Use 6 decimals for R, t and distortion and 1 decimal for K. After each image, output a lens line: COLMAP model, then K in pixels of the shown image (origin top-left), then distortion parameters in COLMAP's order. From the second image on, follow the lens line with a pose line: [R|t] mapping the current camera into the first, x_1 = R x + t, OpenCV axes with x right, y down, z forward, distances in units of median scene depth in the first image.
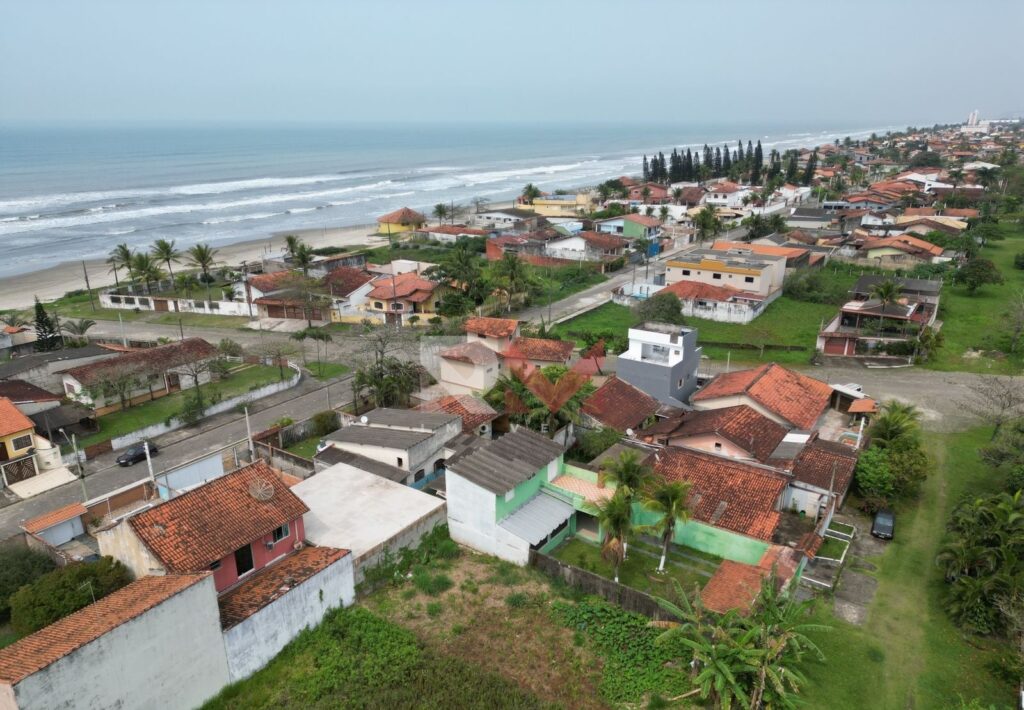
lens RADIAL K [[712.9, 0, 511.8], [0, 712.9, 375.6], [0, 0, 1]] dist [0.083850, -0.081587]
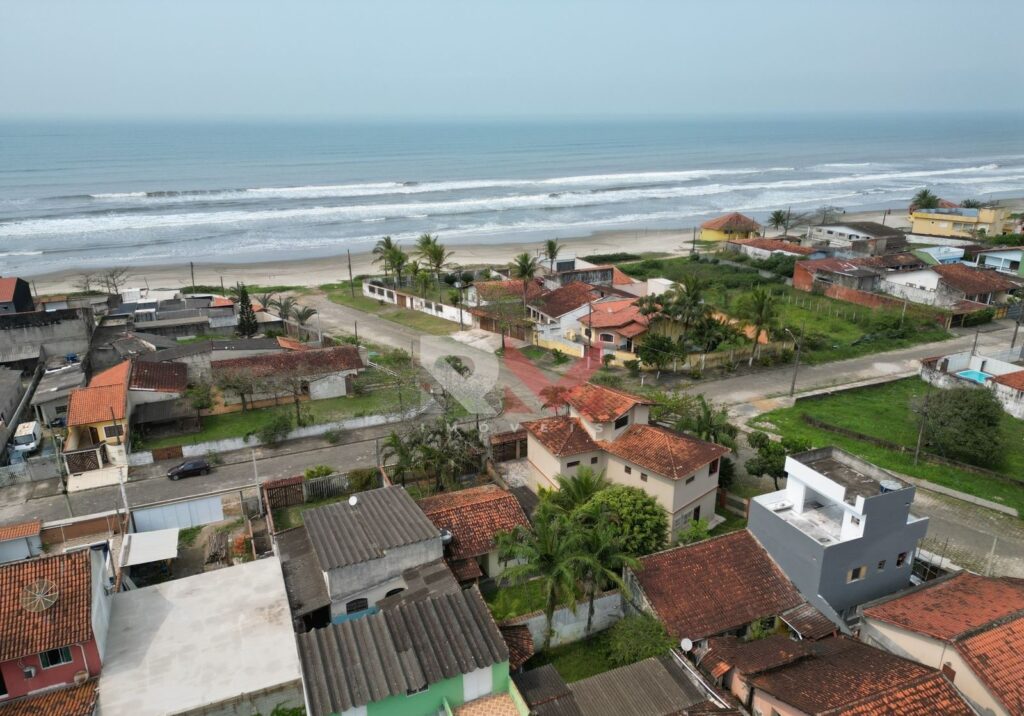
lens RADIAL K [[709.0, 0, 511.0], [0, 709.0, 380.8], [0, 0, 1]] dist [0.095836, -0.100186]
pose [[0.845541, 0.185535, -0.500637, 0.164686], [-0.176865, 0.982071, 0.065239, -0.080311], [0.503765, 0.033383, 0.863195, 0.229412]]
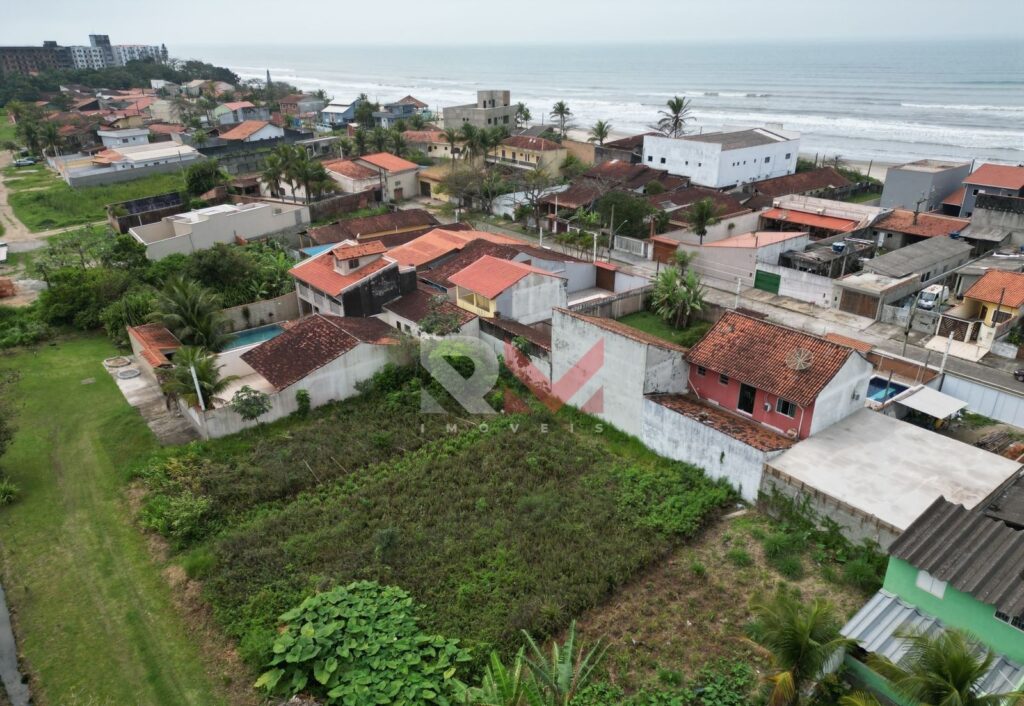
lens RADIAL K [[712.7, 0, 511.6], [0, 712.7, 378.7], [0, 0, 1]] dist [0.081620, -0.077324]
pose [[-0.291046, 0.411443, -0.863717, 0.240607], [-0.313577, 0.811902, 0.492427, -0.069108], [0.903859, 0.414160, -0.107282, 0.301985]]
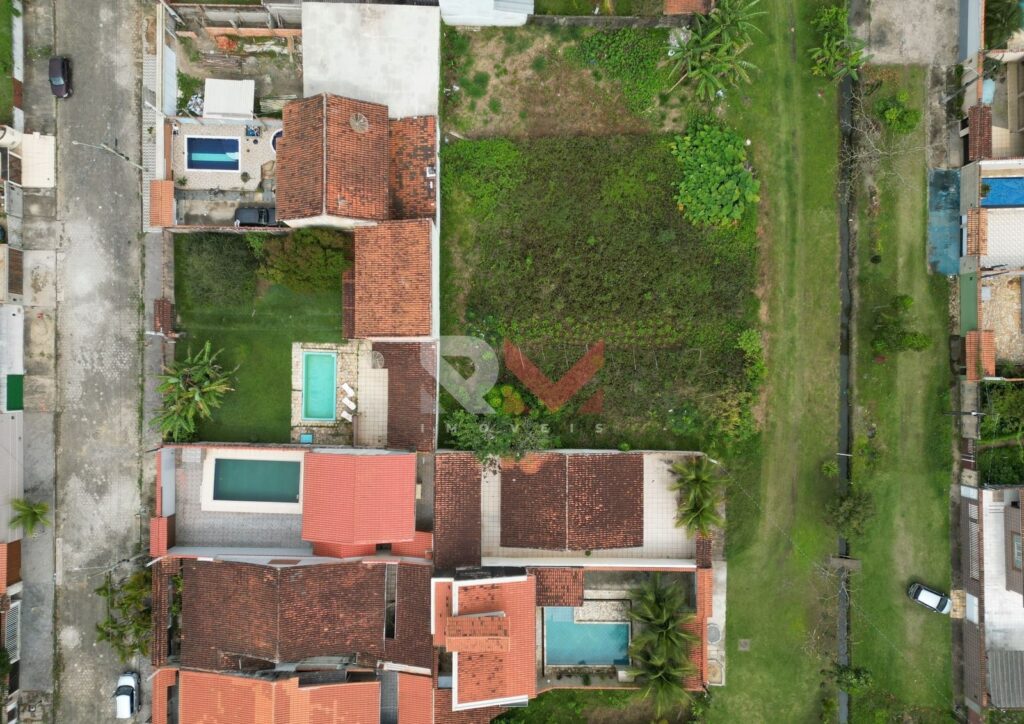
lens RADIAL K [[707.7, 0, 510.1], [0, 707.7, 382.5], [0, 0, 1]] dist [0.089865, -0.090737]
pose [[0.828918, -0.559213, 0.013227, -0.156481], [0.169525, 0.273680, 0.946763, -0.323957], [-0.533062, -0.782547, 0.321659, 0.052796]]
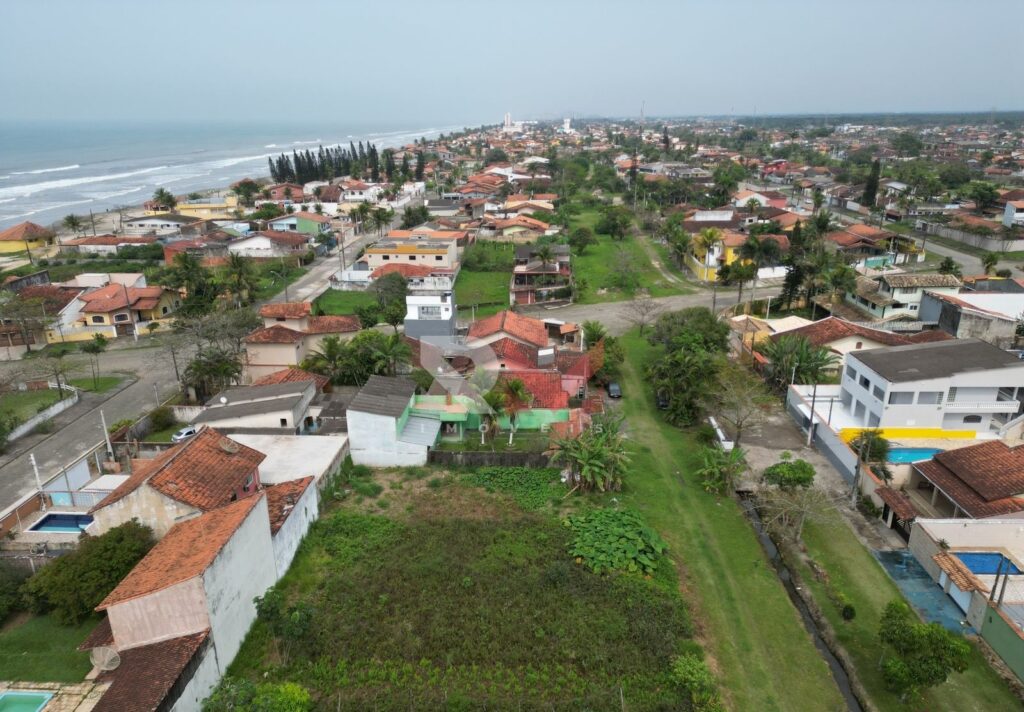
lens RADIAL K [[709.3, 0, 510.7], [0, 709.3, 378.4], [0, 0, 1]] dist [0.099971, -0.106725]
pose [[0.852700, -0.182887, 0.489341, -0.201900], [0.180308, 0.982187, 0.052888, 0.027242], [-0.490297, 0.043135, 0.870488, -0.110530]]
